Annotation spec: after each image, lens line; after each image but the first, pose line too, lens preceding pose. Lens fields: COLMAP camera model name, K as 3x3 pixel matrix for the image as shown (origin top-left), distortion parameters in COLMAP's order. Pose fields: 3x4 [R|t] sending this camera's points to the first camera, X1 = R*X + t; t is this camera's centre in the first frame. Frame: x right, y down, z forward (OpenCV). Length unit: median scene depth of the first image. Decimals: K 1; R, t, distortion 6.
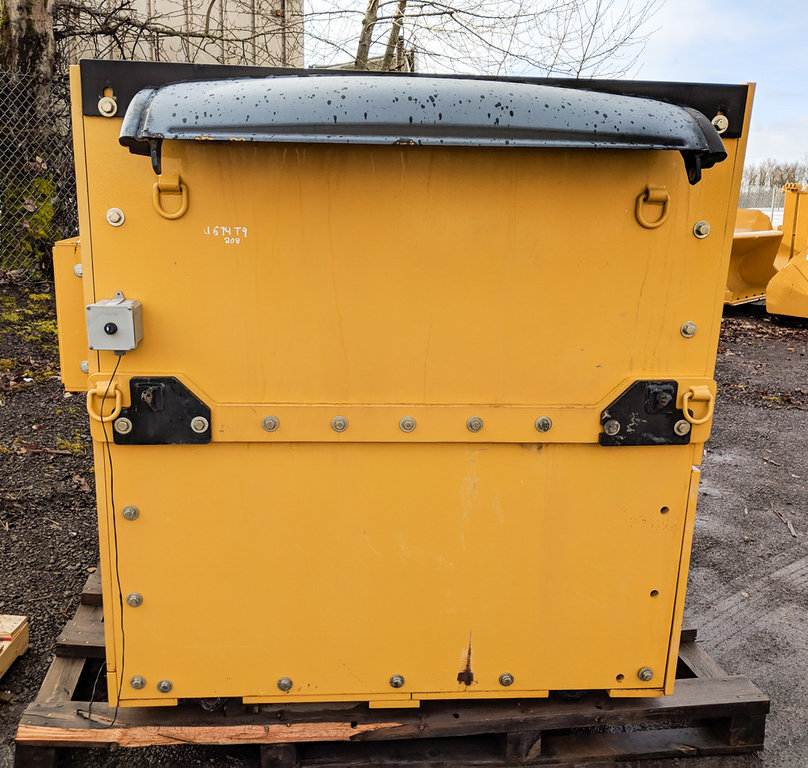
lens RADIAL K [[844.2, 0, 404.0], [0, 844.2, 384.0], [0, 0, 1]] dist [0.011656, 0.002080]
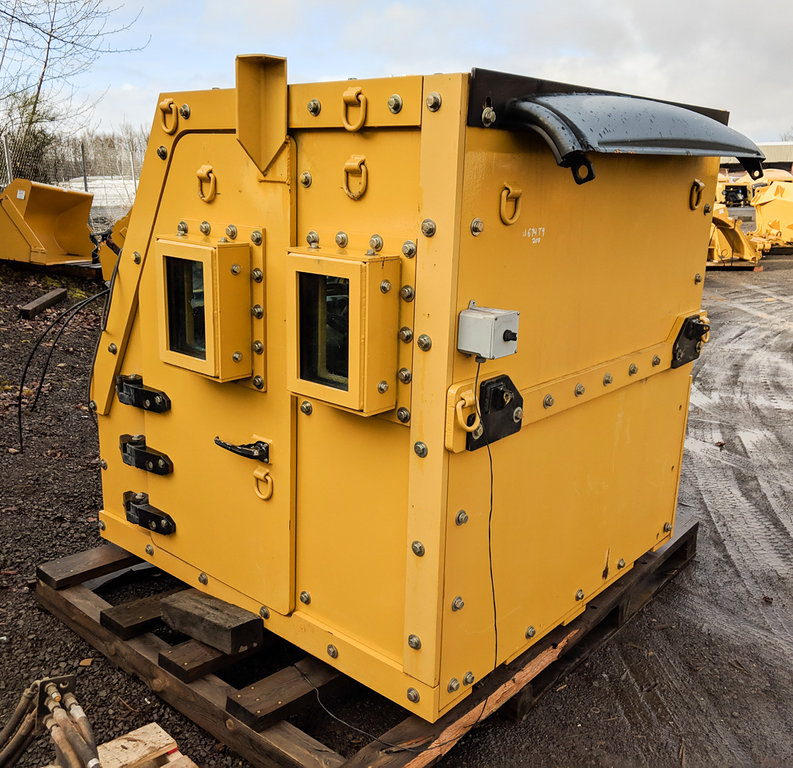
lens RADIAL K [[819.6, 0, 396.5], [0, 819.6, 384.0], [0, 0, 1]] dist [0.104645, -0.218075]
pose [[0.712345, -0.193996, 0.674485, -0.941199], [0.166491, 0.980316, 0.106123, -0.113656], [-0.681795, 0.036700, 0.730622, 0.305436]]
